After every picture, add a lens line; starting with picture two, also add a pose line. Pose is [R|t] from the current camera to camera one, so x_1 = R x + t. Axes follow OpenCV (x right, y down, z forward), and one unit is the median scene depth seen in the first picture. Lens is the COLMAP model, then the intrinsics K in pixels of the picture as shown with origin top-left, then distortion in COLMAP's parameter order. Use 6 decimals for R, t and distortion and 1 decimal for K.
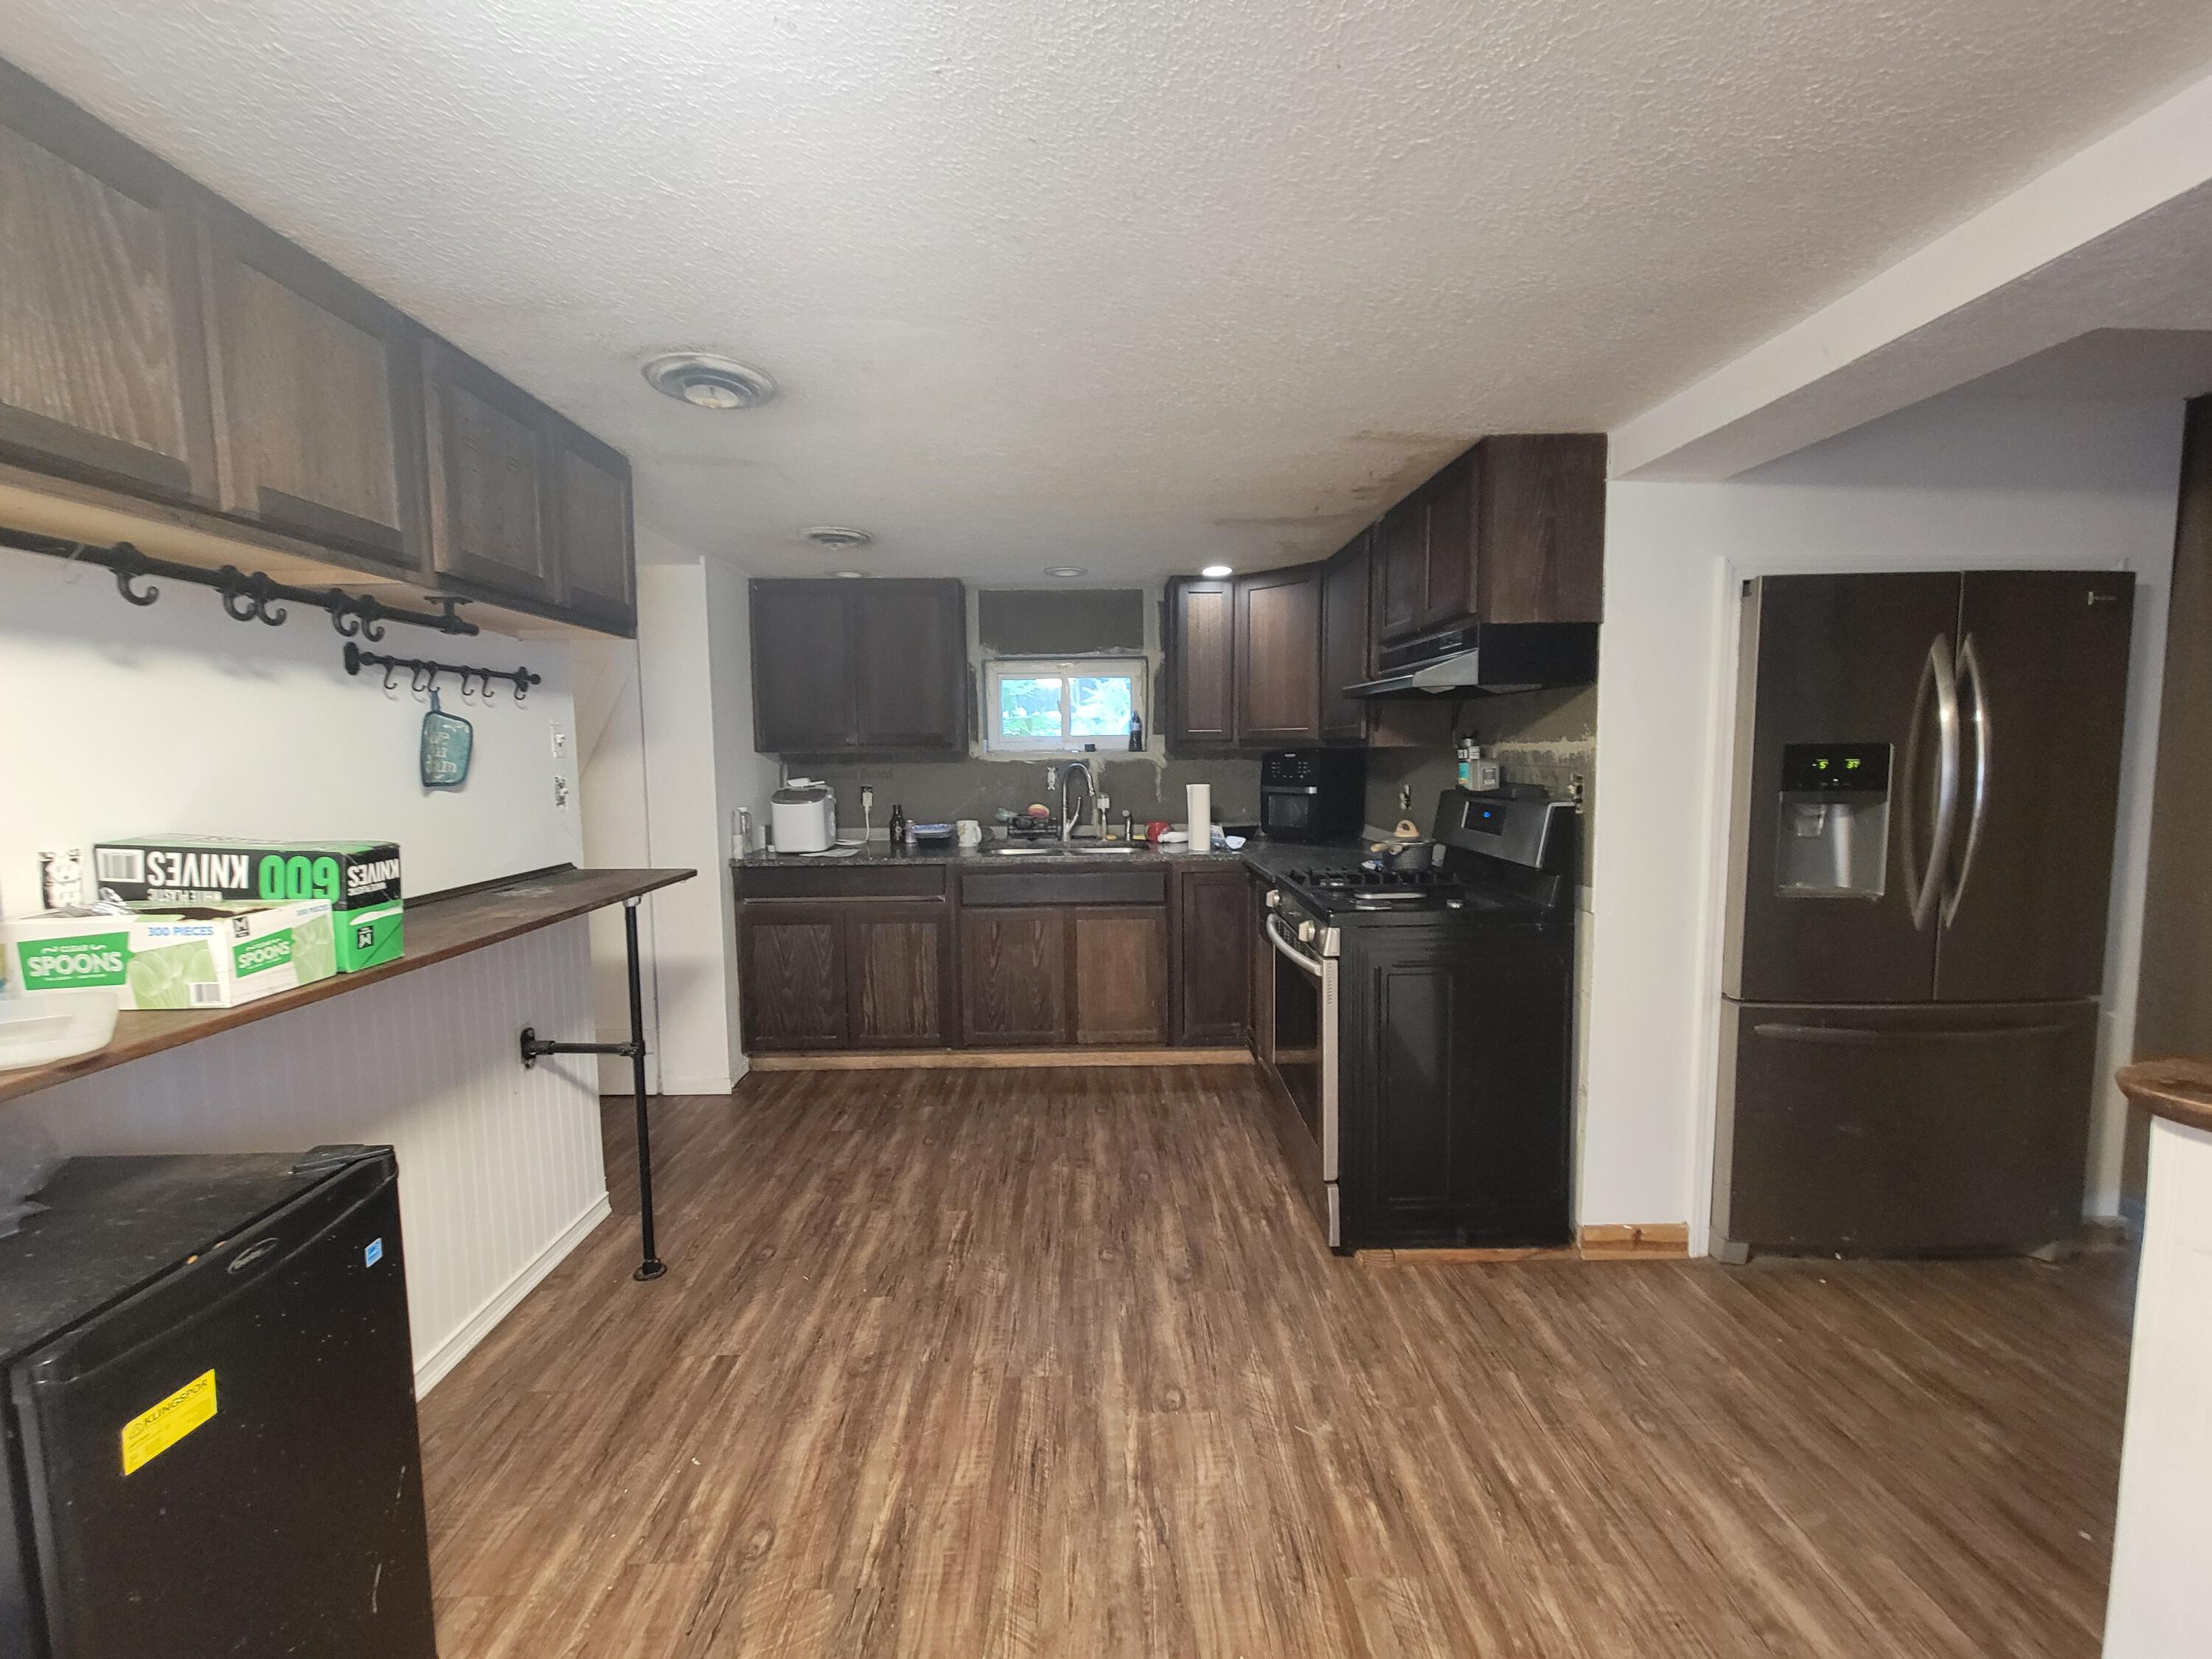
lens RADIAL K [[898.4, 0, 1098.7], [0, 898.4, 827.6], [0, 0, 1]] dist [0.003166, -0.000881]
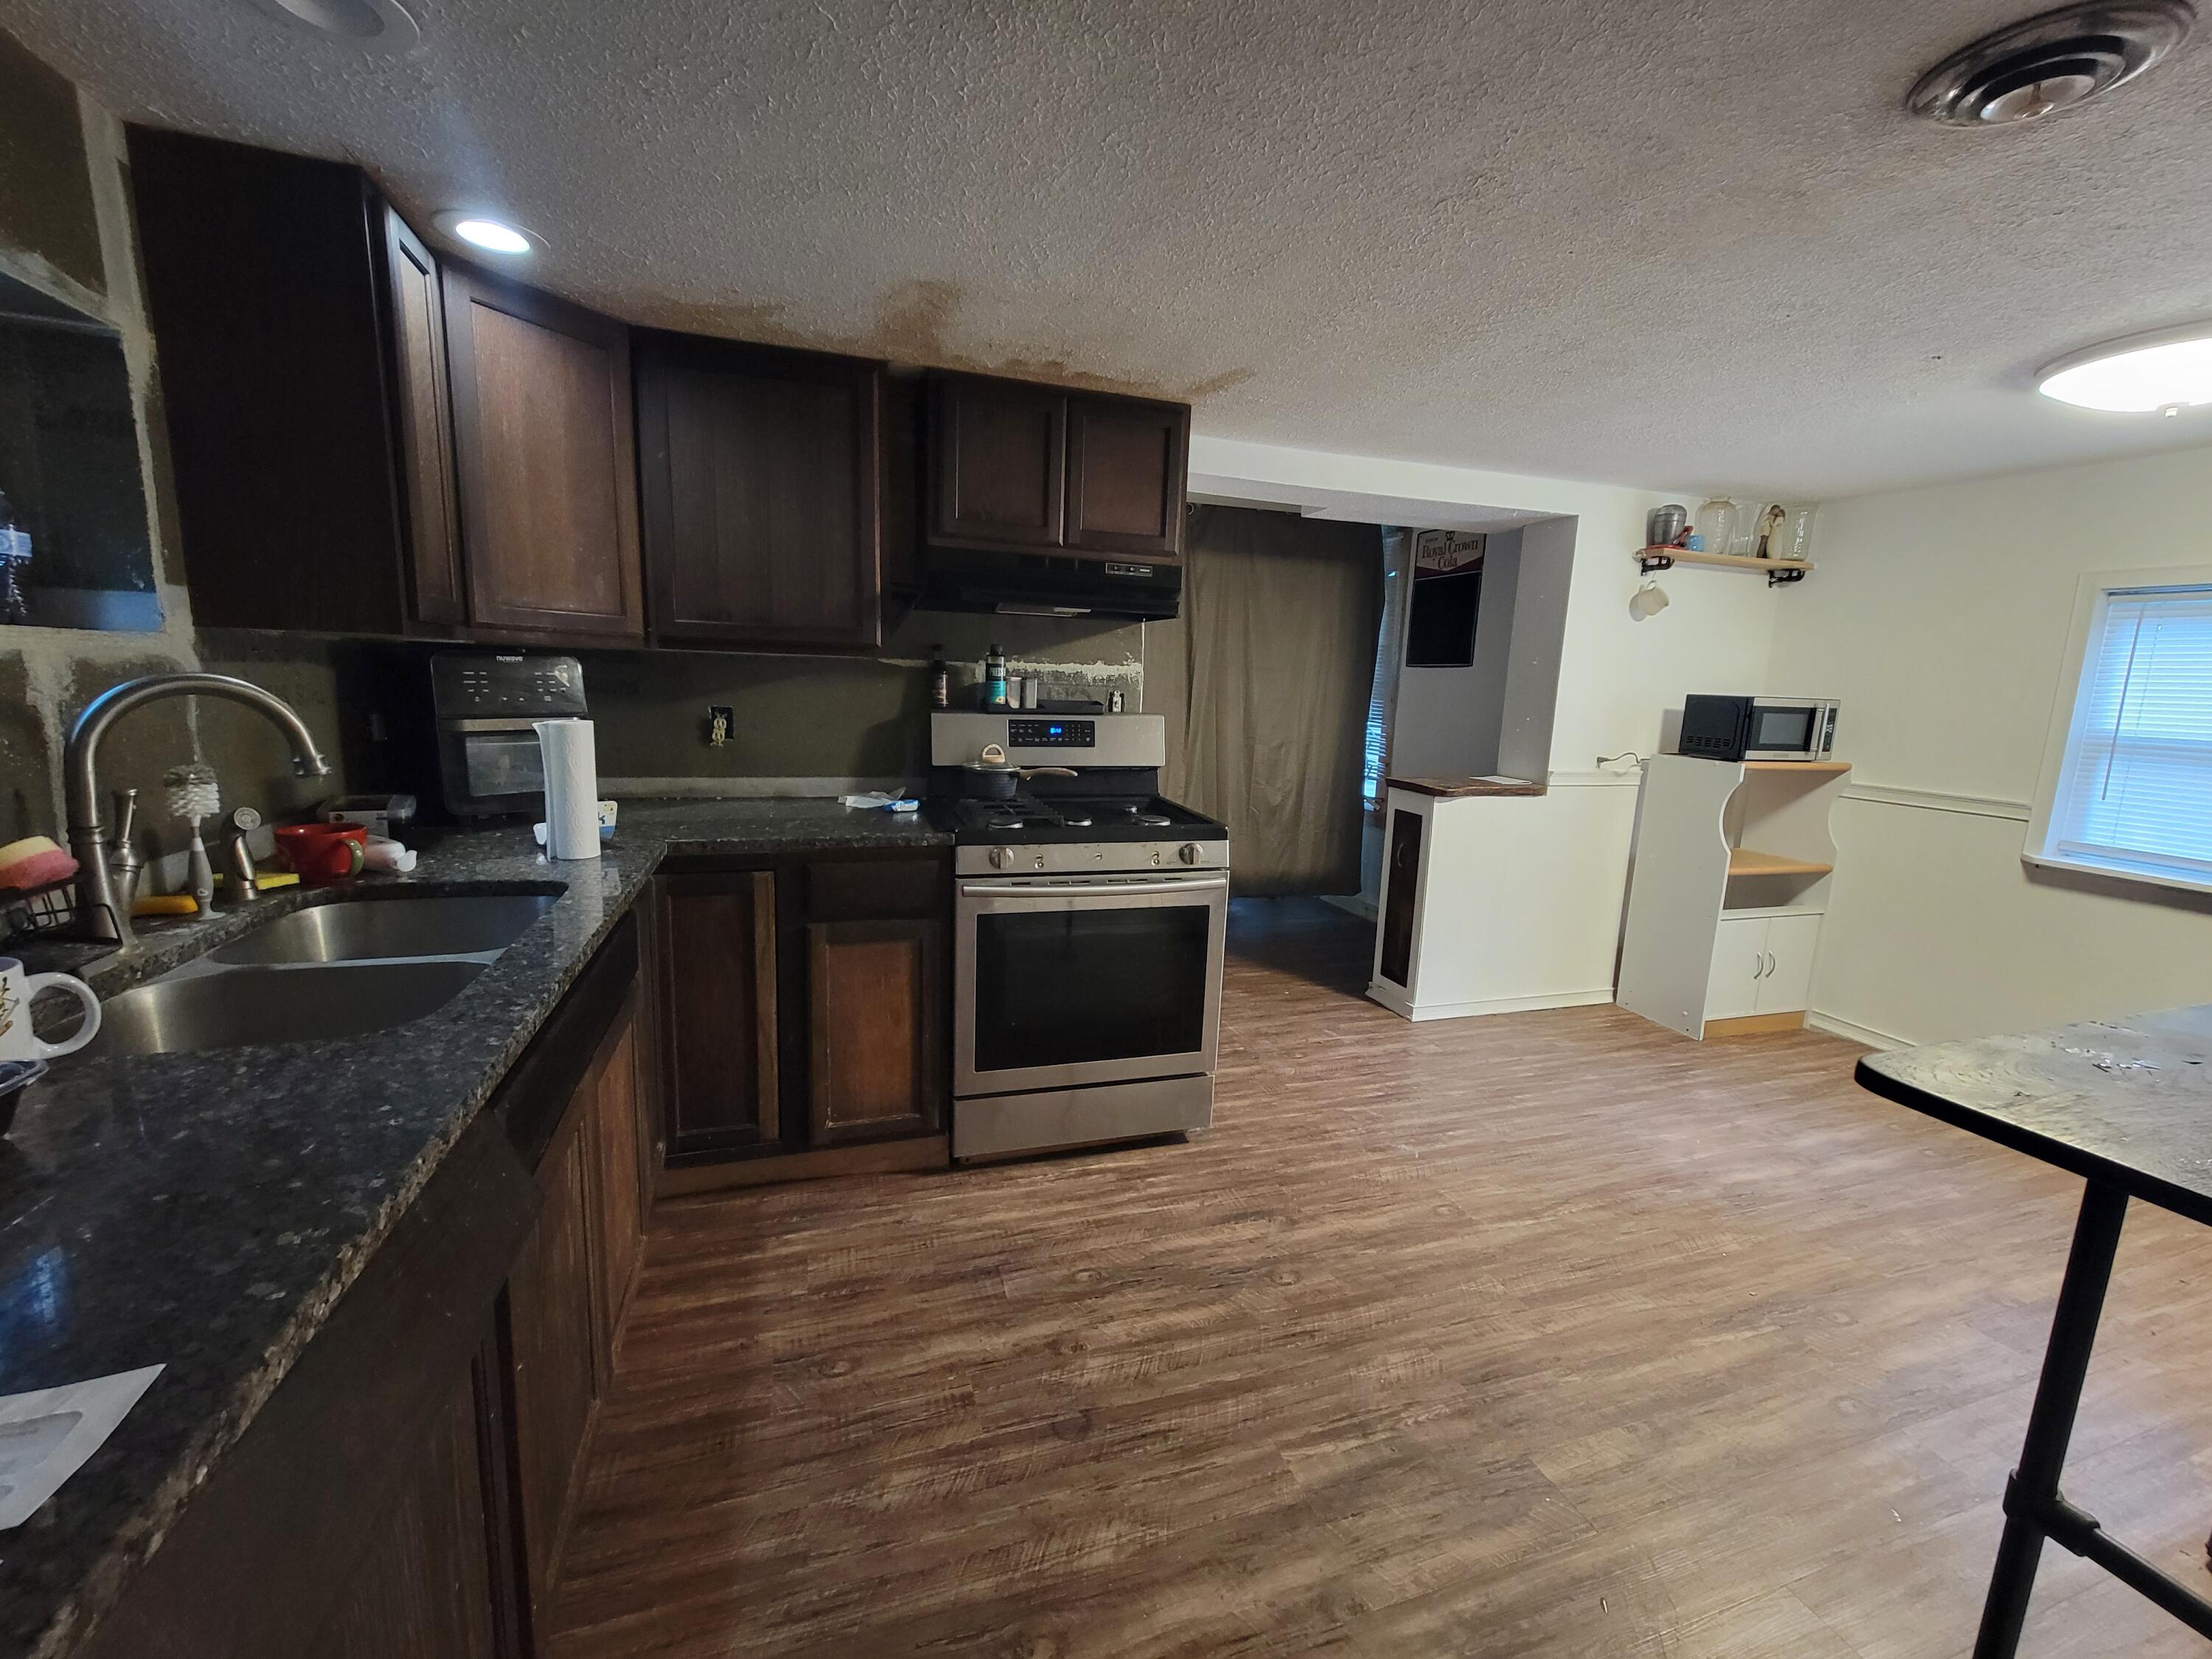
lens RADIAL K [[898.4, 0, 1096.4], [0, 898.4, 826.5], [0, 0, 1]] dist [0.003166, -0.000881]
pose [[-0.296571, -0.158760, 0.941722, -0.699239], [0.051746, 0.981966, 0.181840, -0.106972], [-0.953608, 0.102659, -0.283008, 1.439162]]
